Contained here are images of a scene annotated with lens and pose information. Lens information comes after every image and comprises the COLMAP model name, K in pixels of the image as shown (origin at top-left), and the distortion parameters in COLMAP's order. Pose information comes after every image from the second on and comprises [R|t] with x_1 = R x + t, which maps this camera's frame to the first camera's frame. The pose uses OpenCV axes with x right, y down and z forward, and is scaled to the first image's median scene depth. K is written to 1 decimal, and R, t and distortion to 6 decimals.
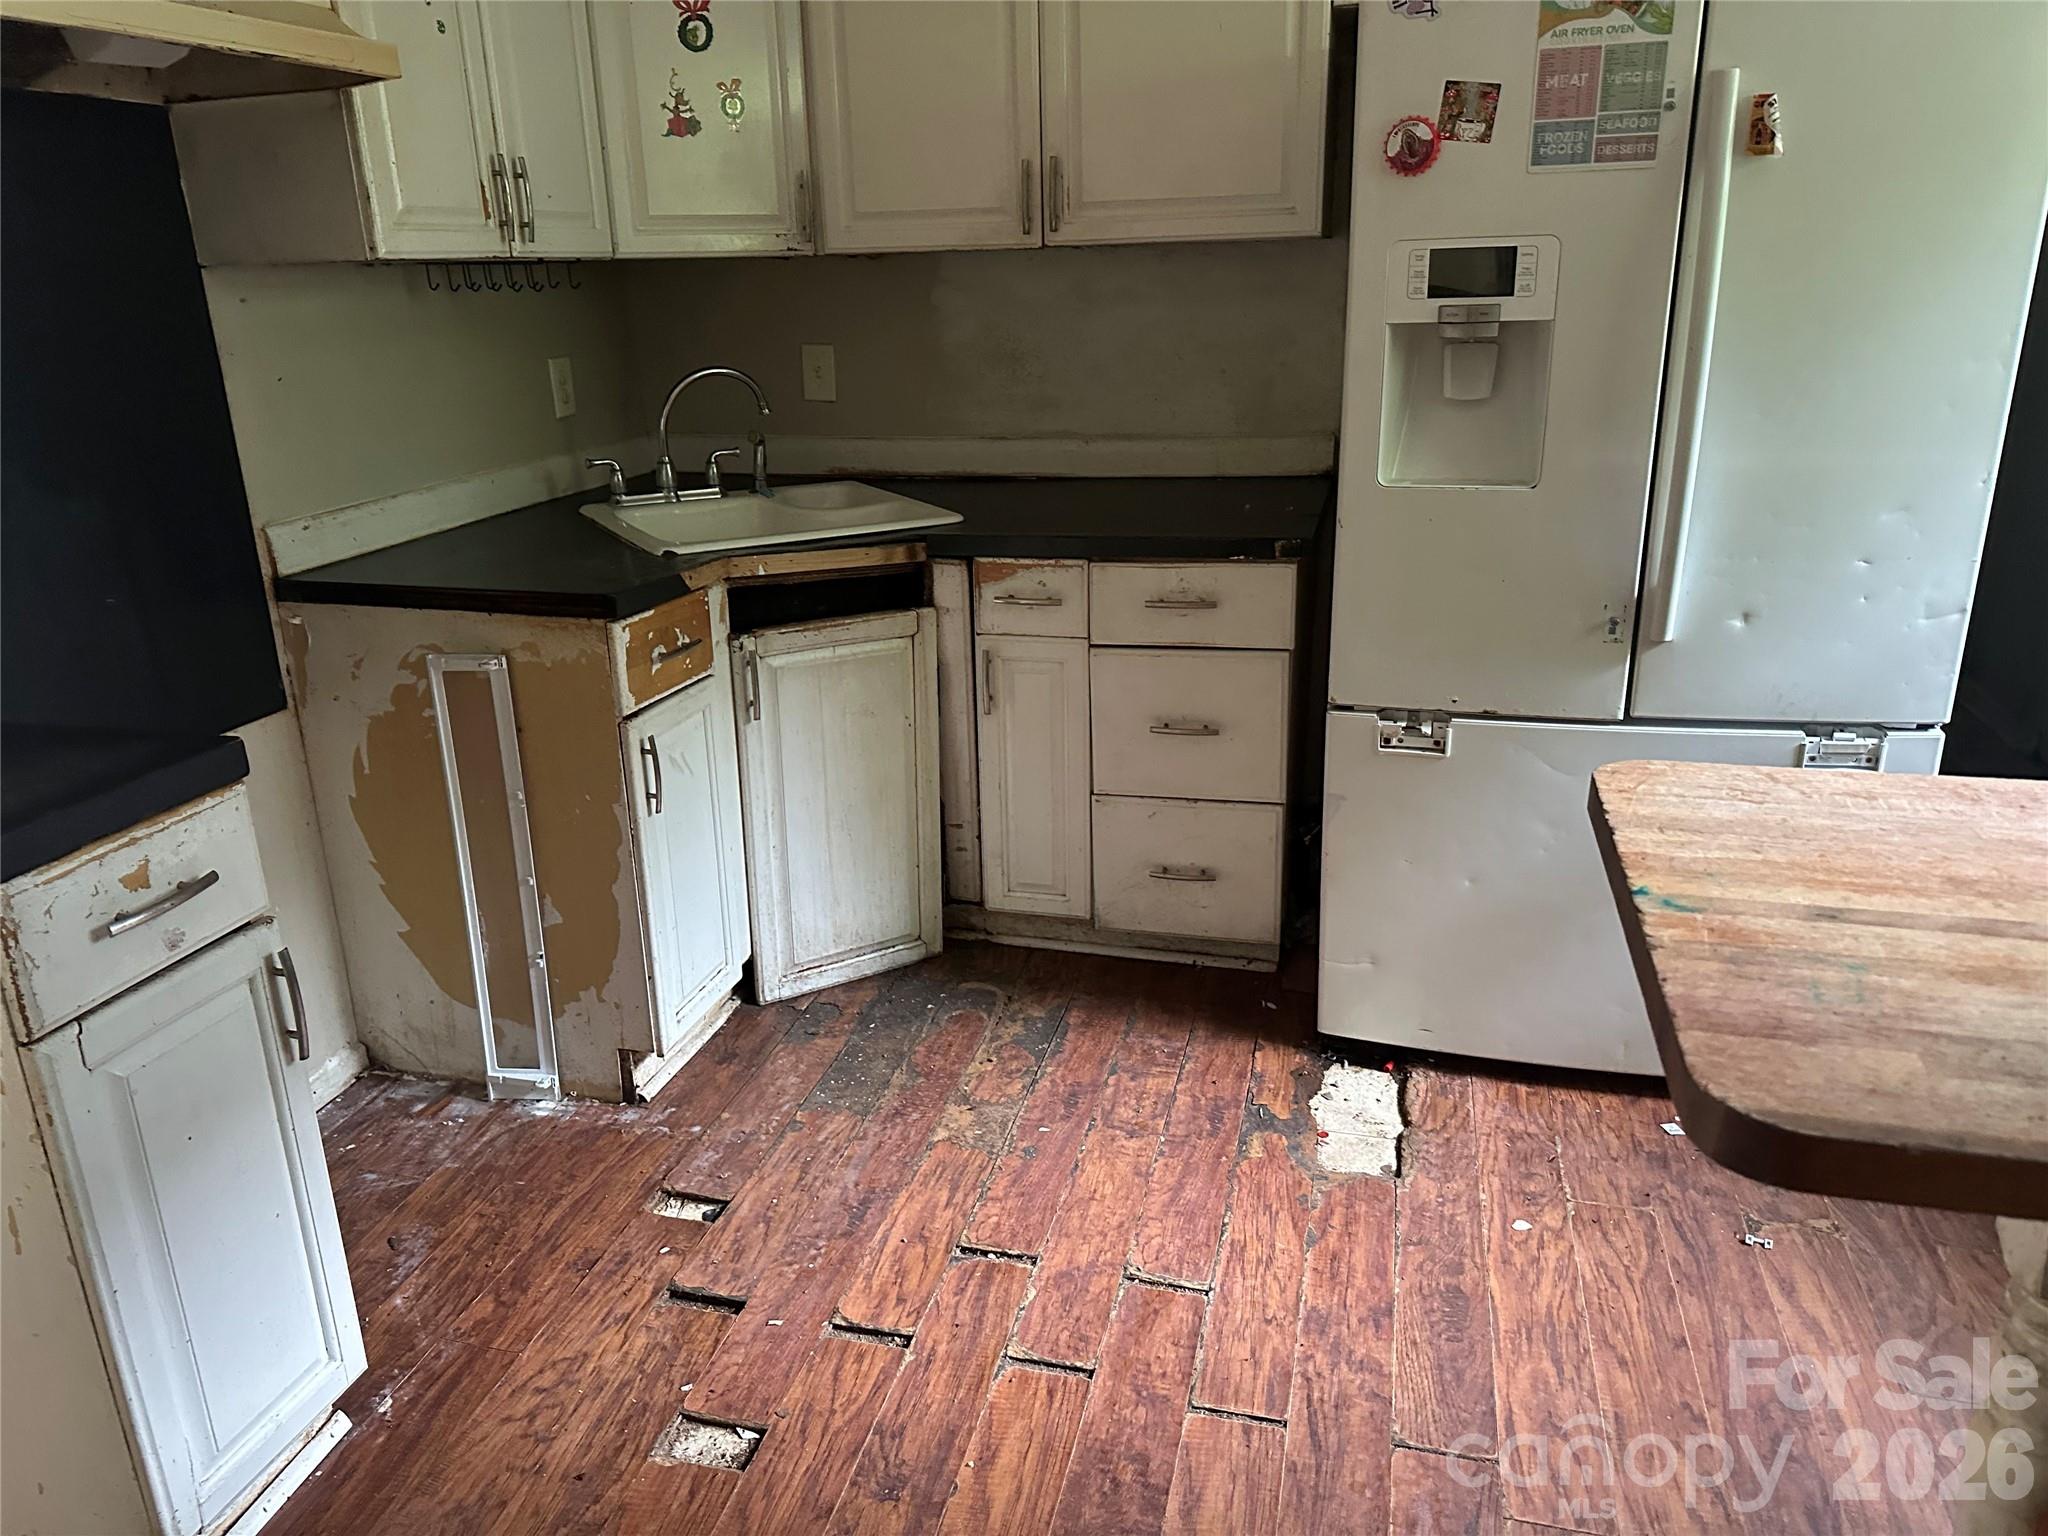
lens RADIAL K [[1436.3, 0, 1031.0], [0, 1436.3, 797.6], [0, 0, 1]] dist [0.169644, -0.001729]
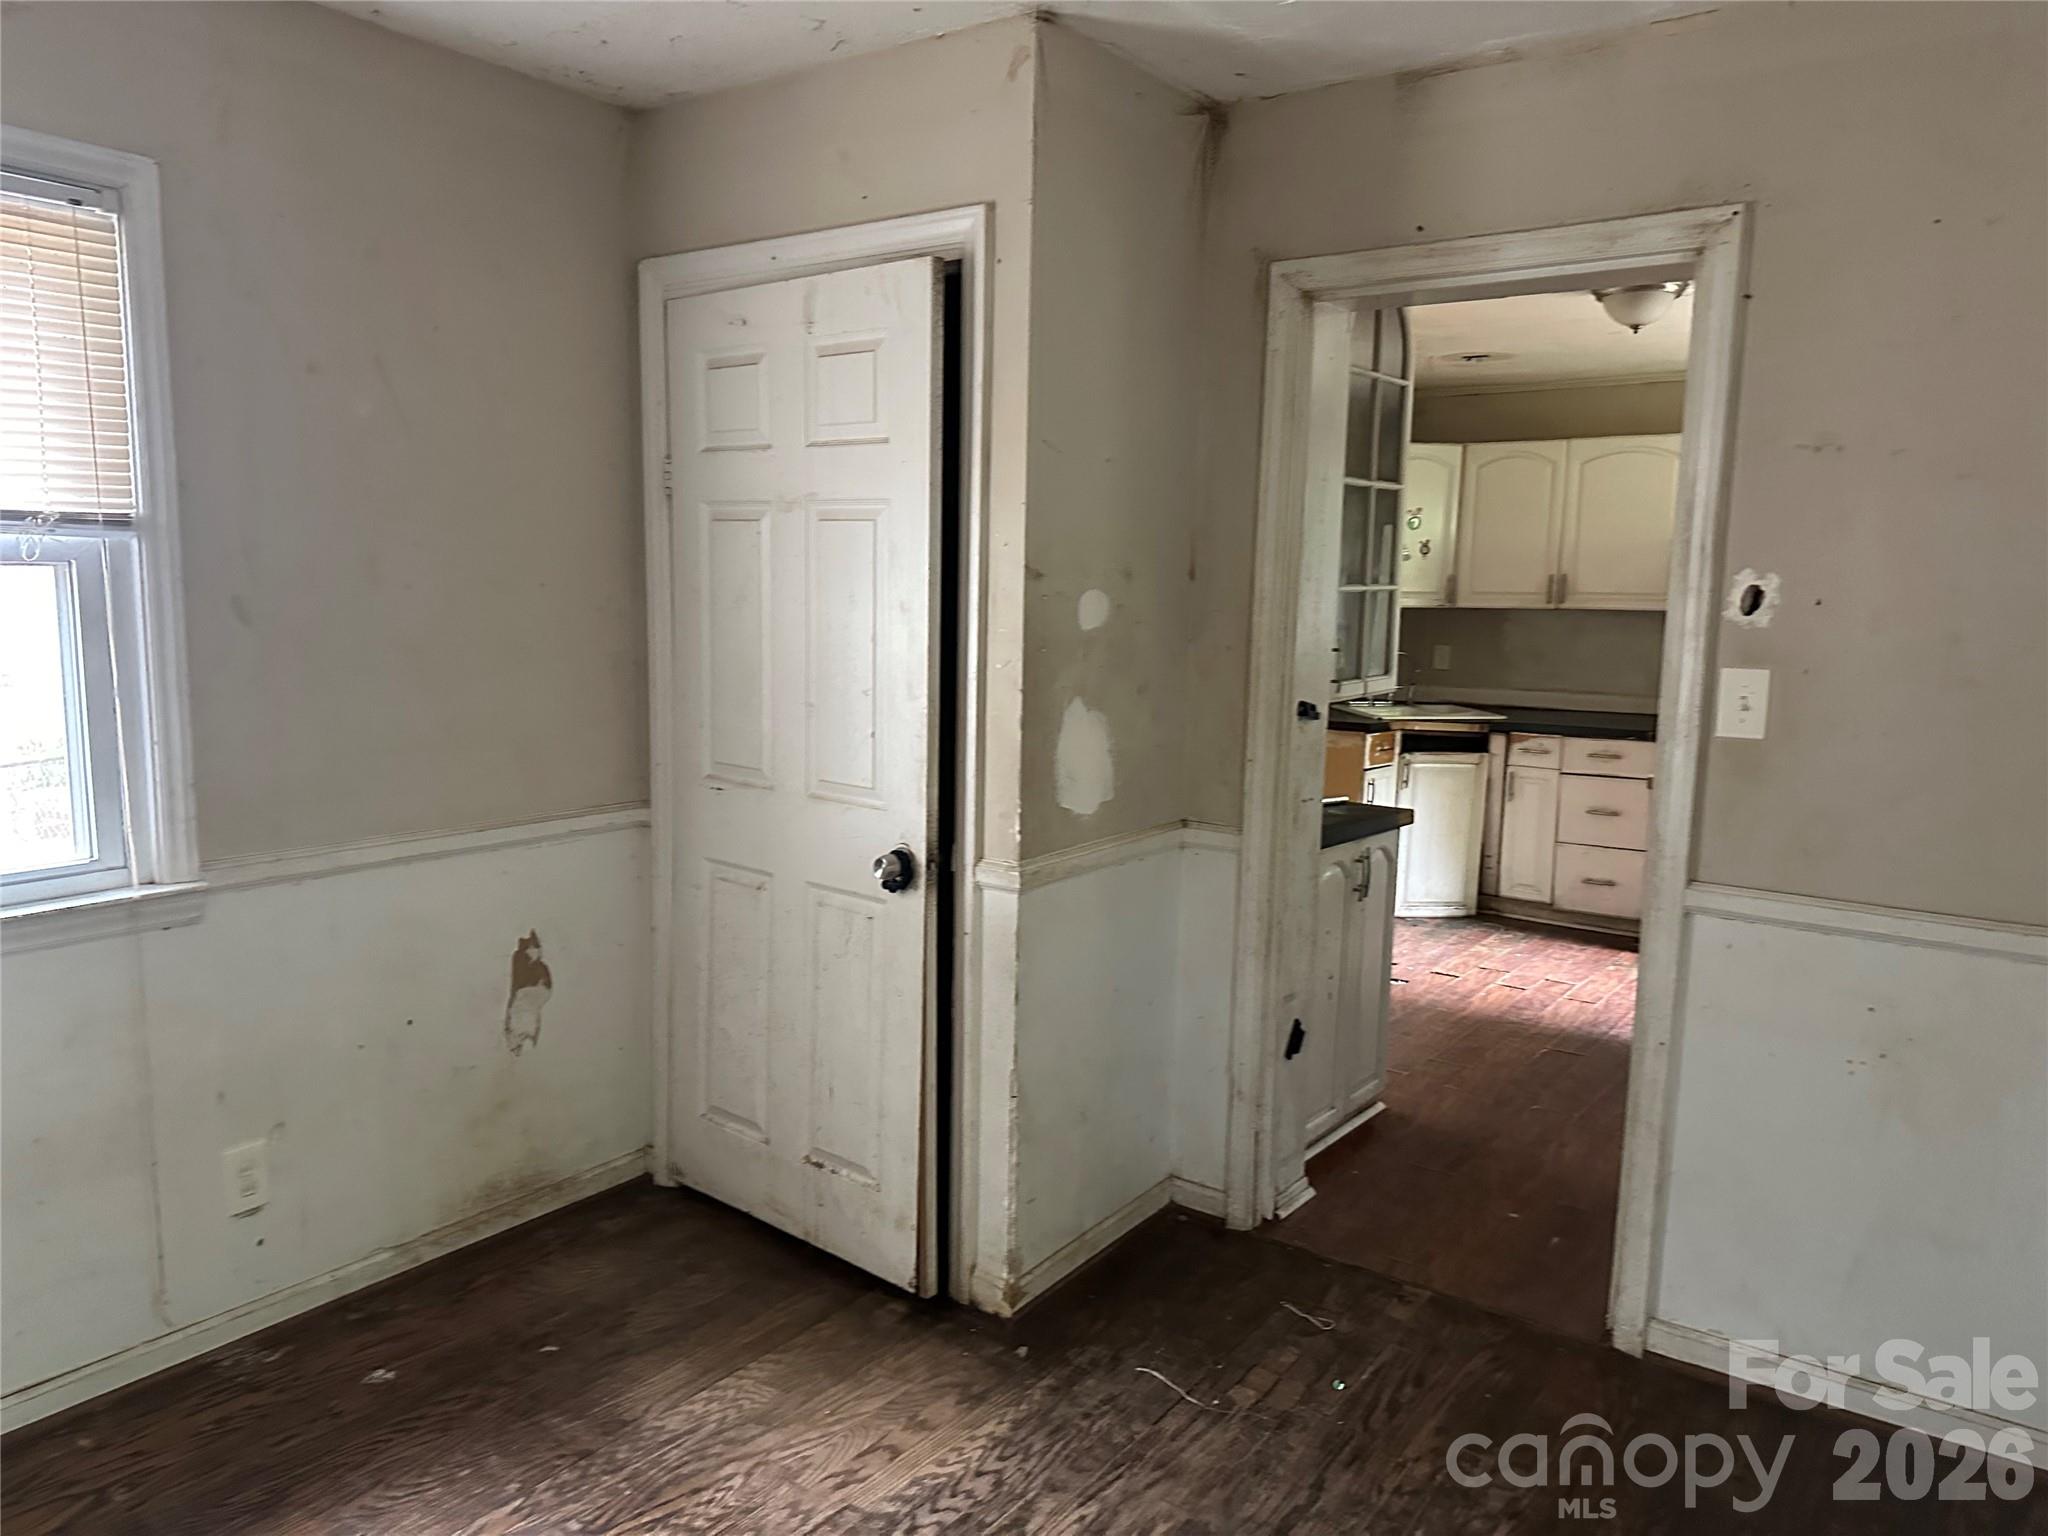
lens RADIAL K [[1471.3, 0, 978.2], [0, 1471.3, 759.5], [0, 0, 1]] dist [0.000557, -0.008096]
pose [[0.922327, 0.087512, -0.376371, 0.064265], [-0.171648, 0.965432, -0.196160, 0.480267], [0.346194, 0.245527, 0.905465, -1.400038]]
